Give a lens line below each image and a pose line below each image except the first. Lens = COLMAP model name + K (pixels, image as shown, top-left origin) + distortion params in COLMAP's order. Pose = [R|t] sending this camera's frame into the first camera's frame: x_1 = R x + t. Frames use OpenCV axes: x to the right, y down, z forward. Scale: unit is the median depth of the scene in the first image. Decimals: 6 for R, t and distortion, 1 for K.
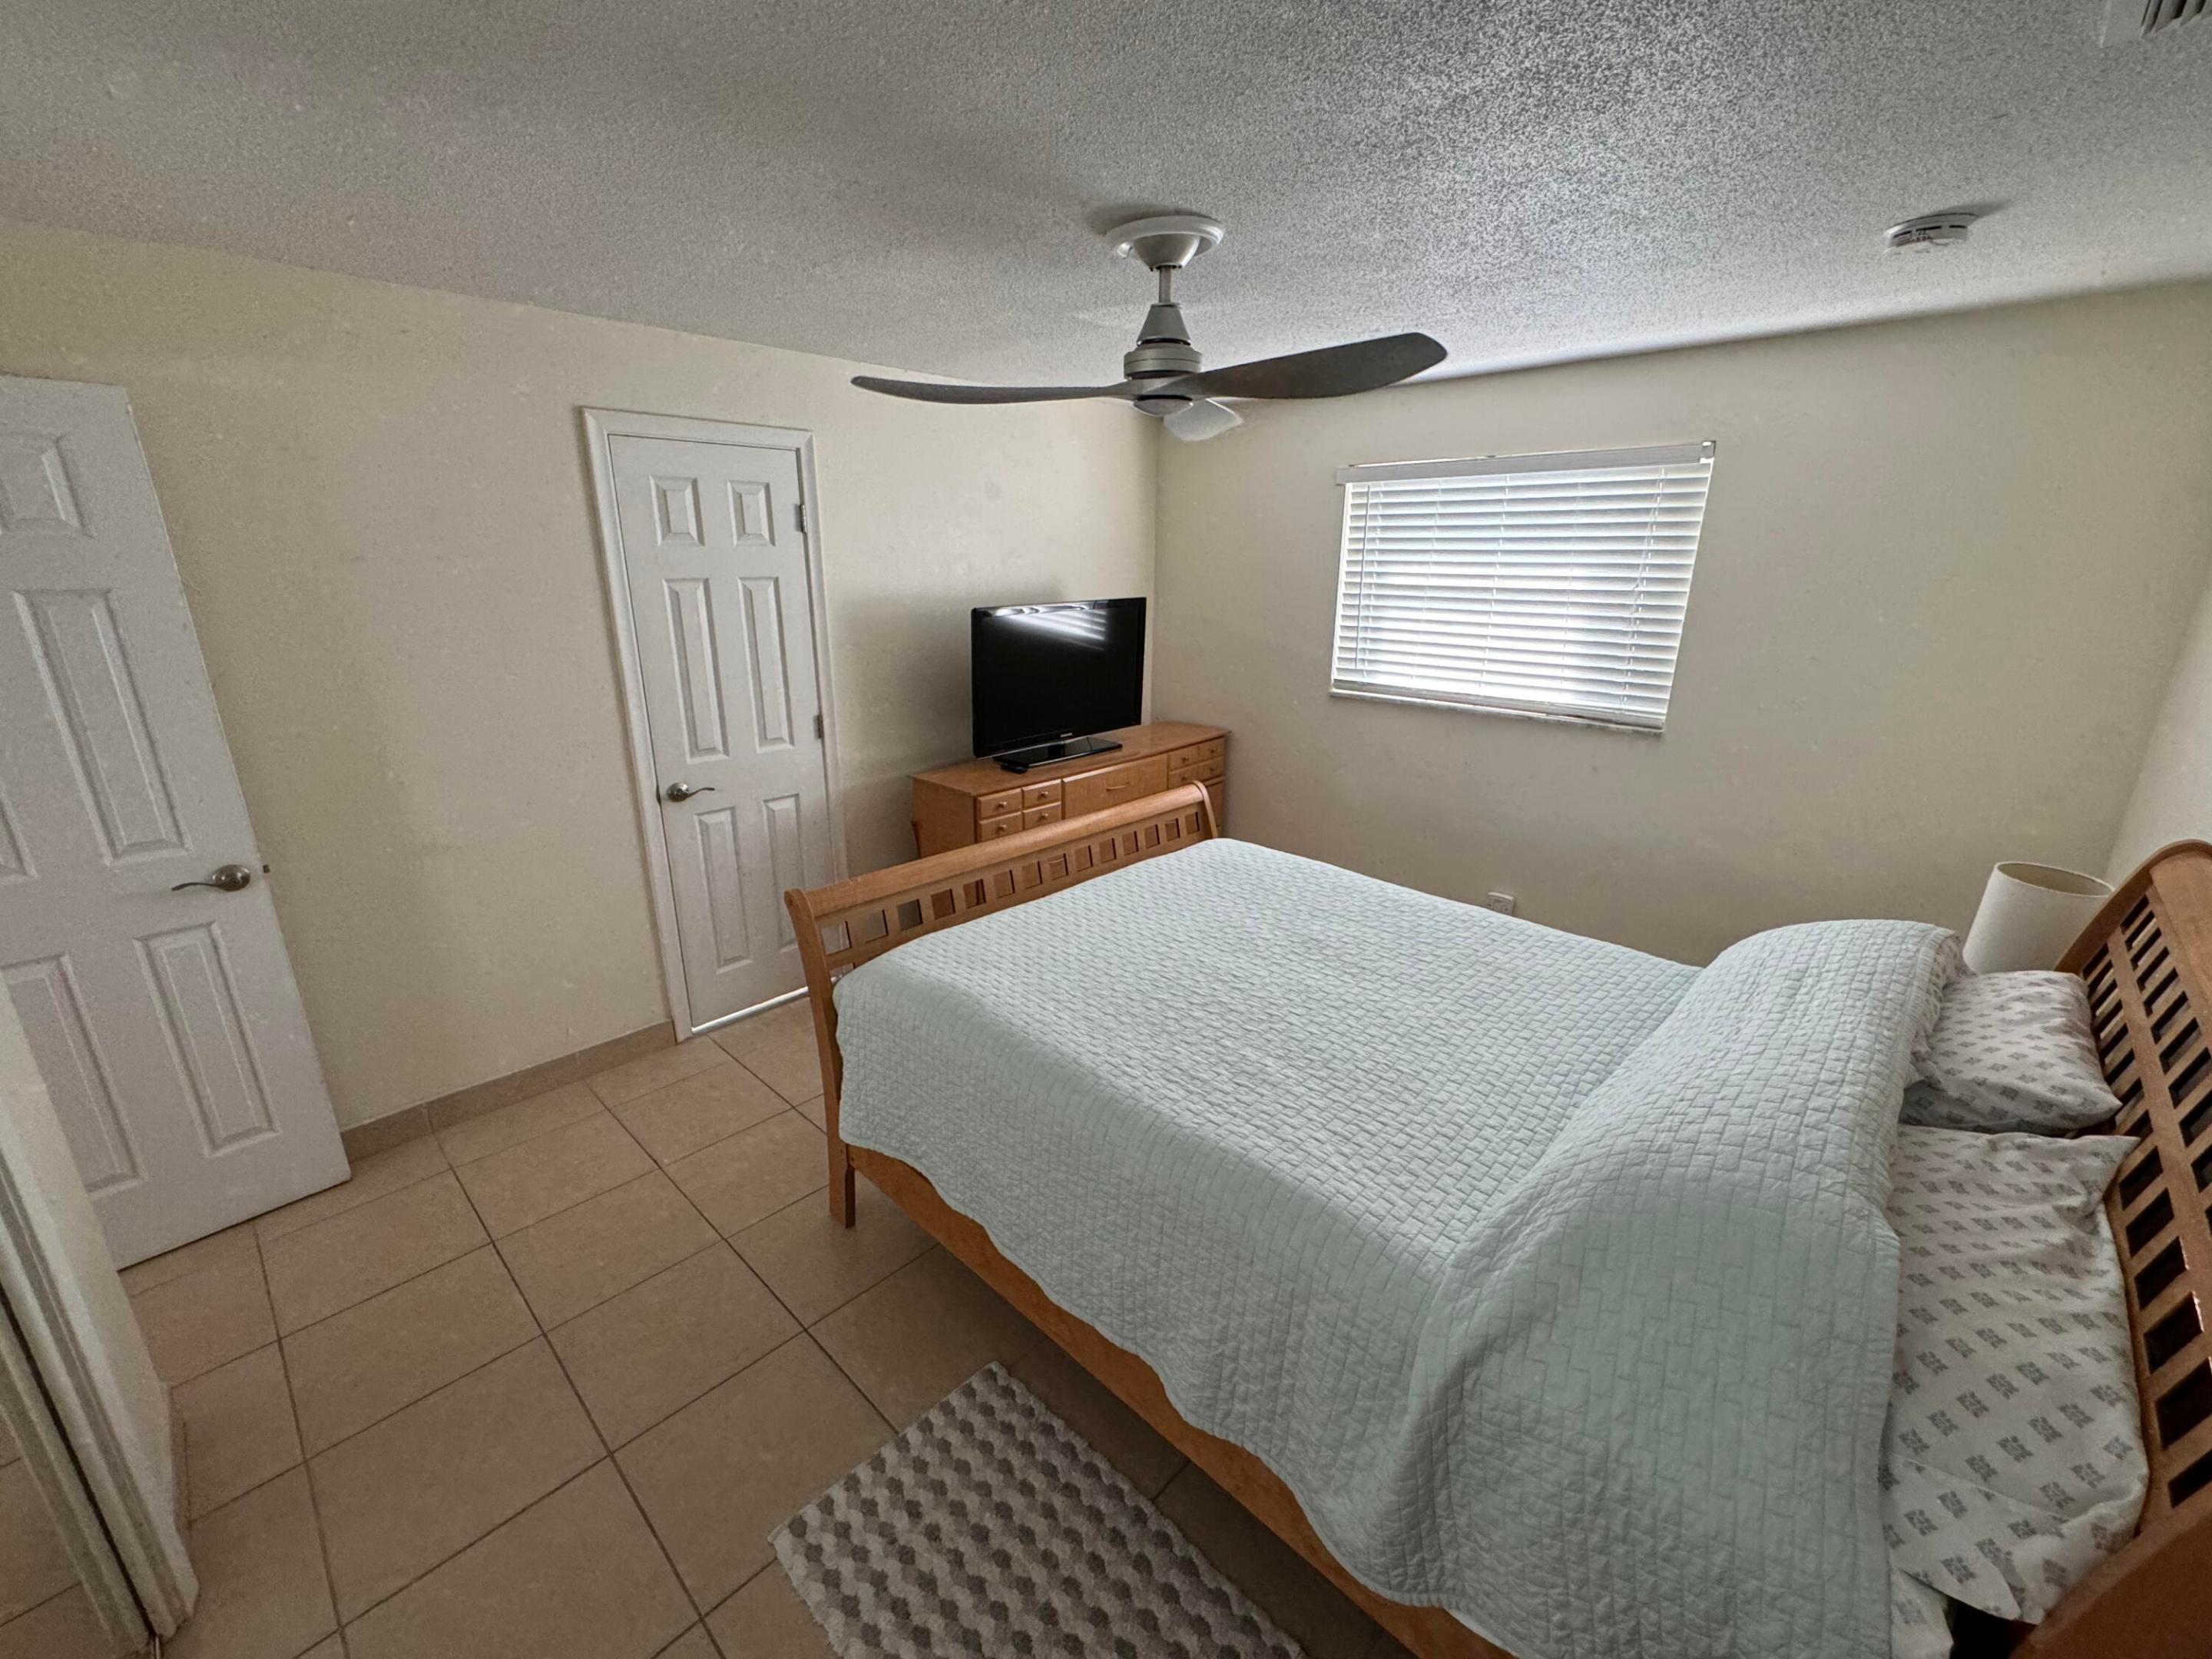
lens RADIAL K [[904.2, 0, 1110.0], [0, 904.2, 830.8], [0, 0, 1]] dist [-0.002556, -0.000434]
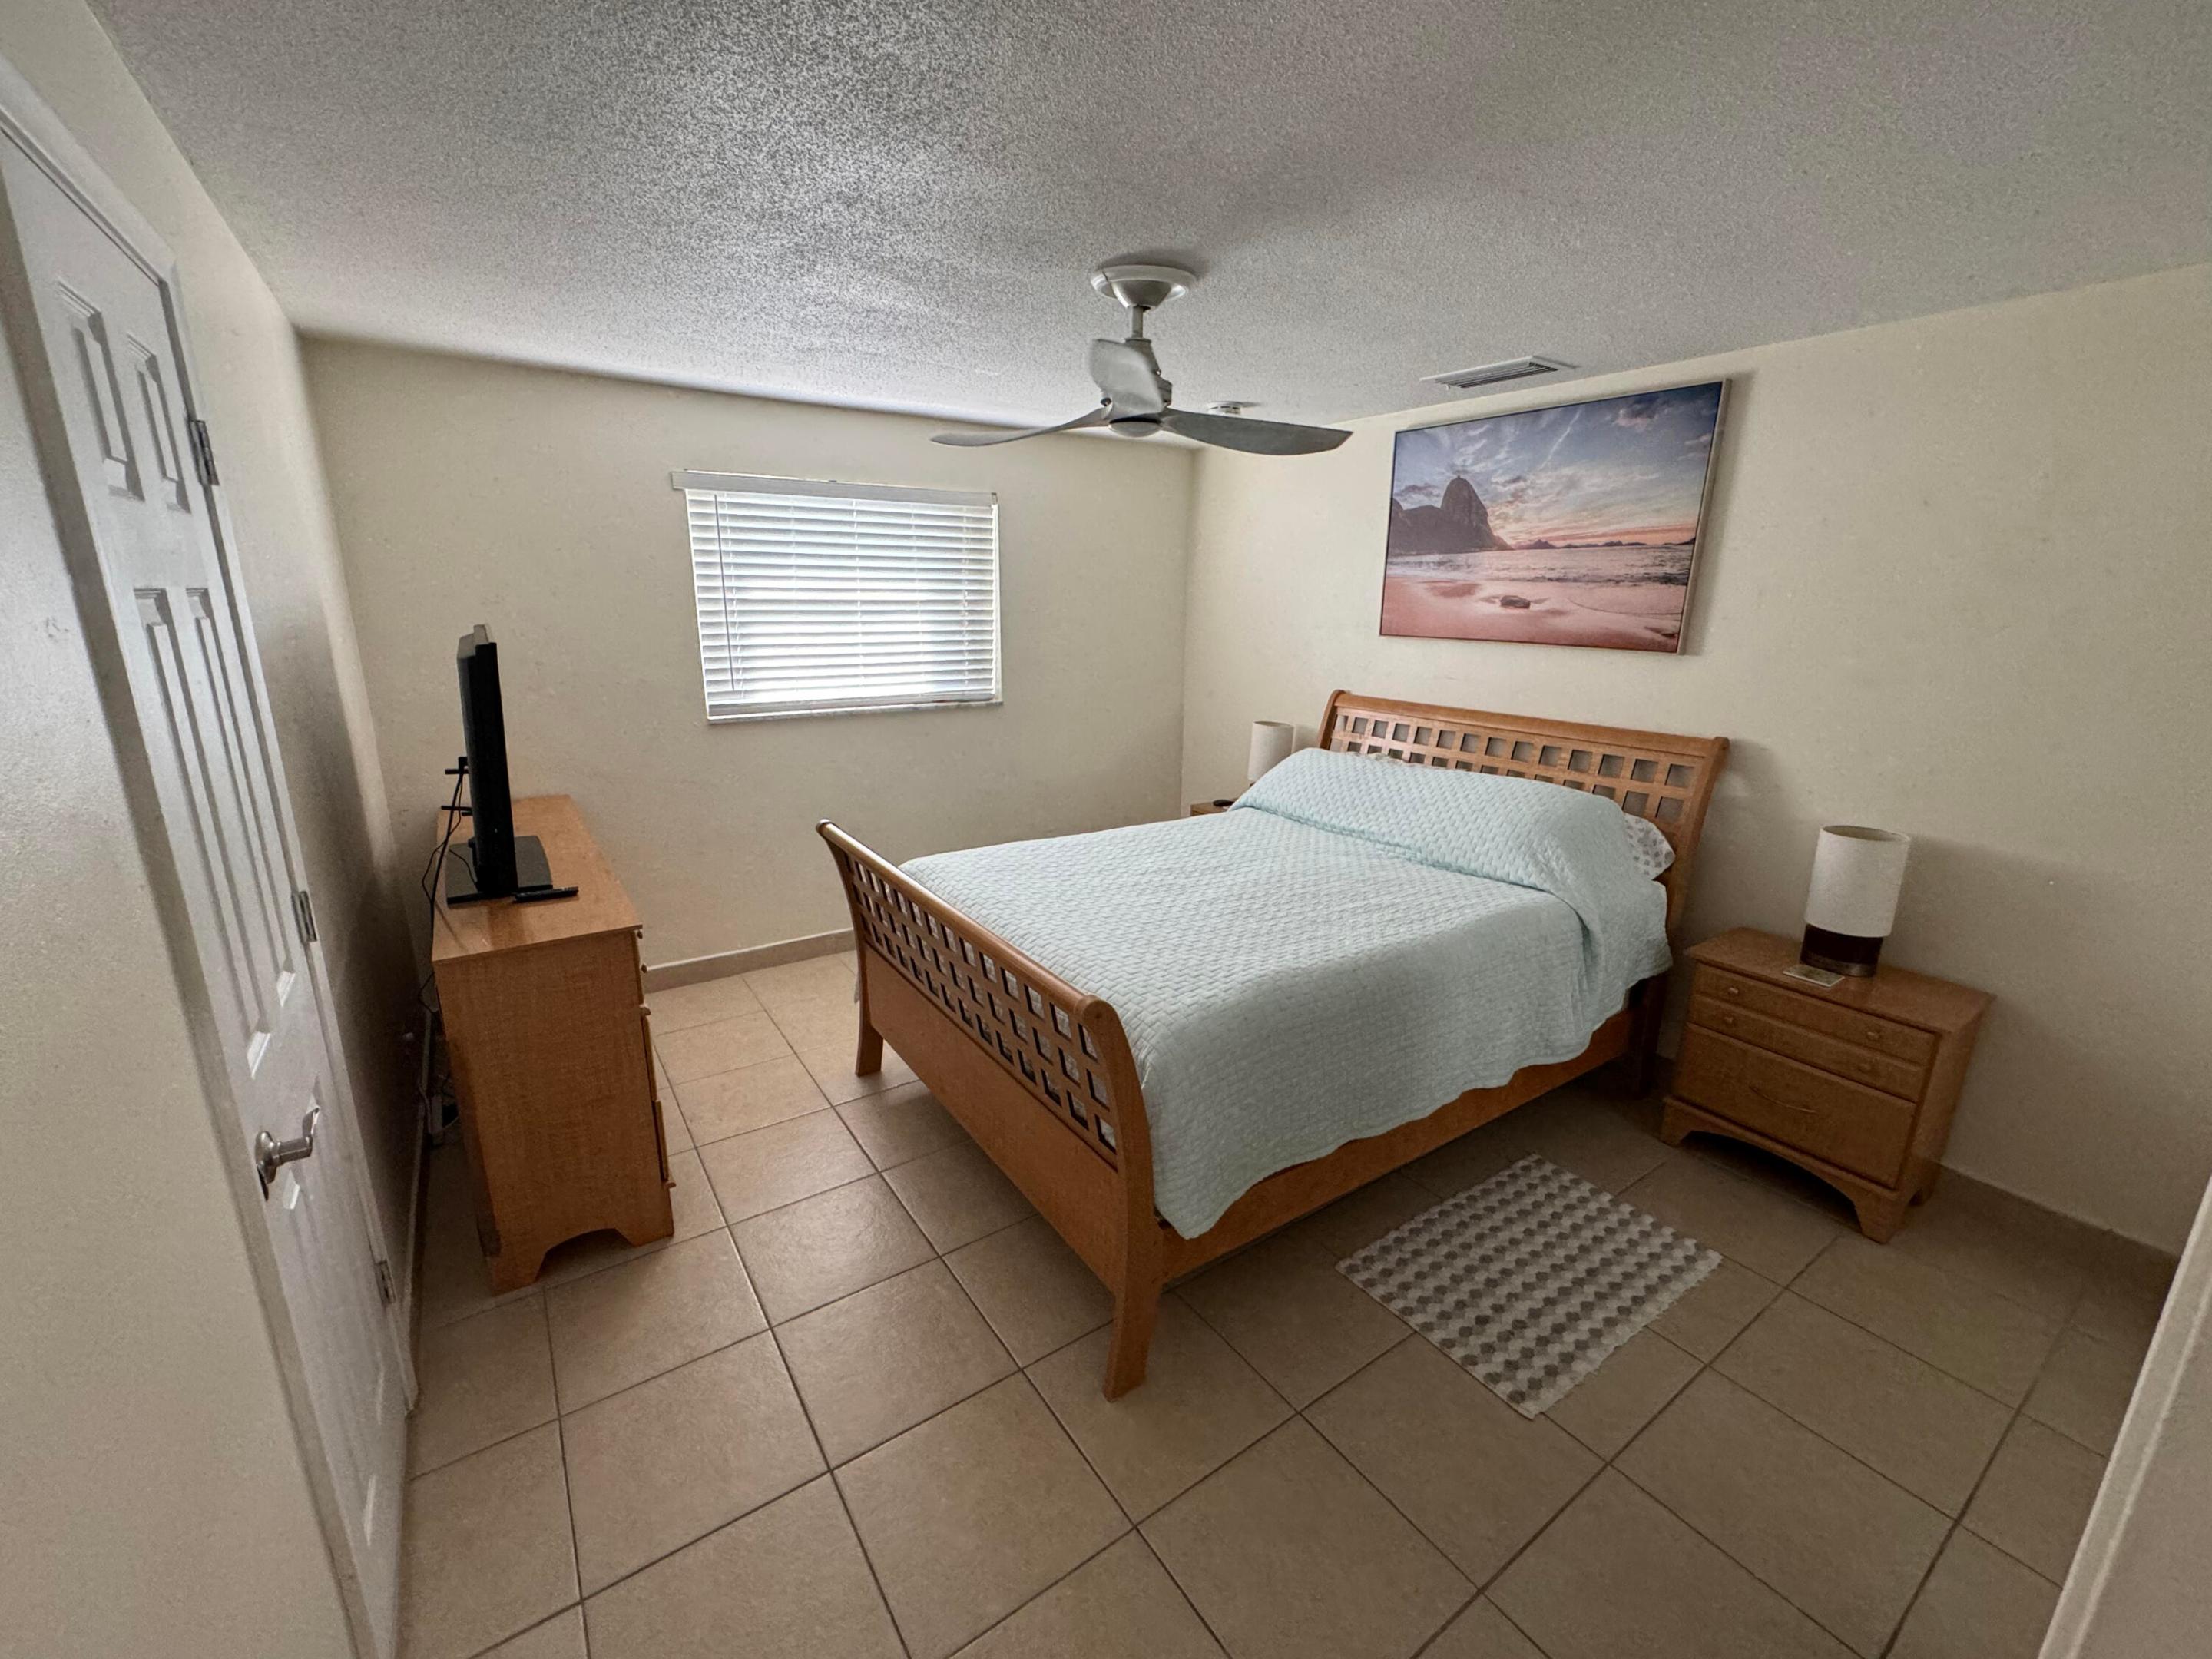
lens RADIAL K [[904.2, 0, 1105.2], [0, 904.2, 833.0], [0, 0, 1]] dist [-0.002556, -0.000434]
pose [[0.209552, -0.253667, 0.944320, -1.041129], [0.278962, 0.941135, 0.190907, -0.206642], [-0.937160, 0.223424, 0.267980, 0.784126]]
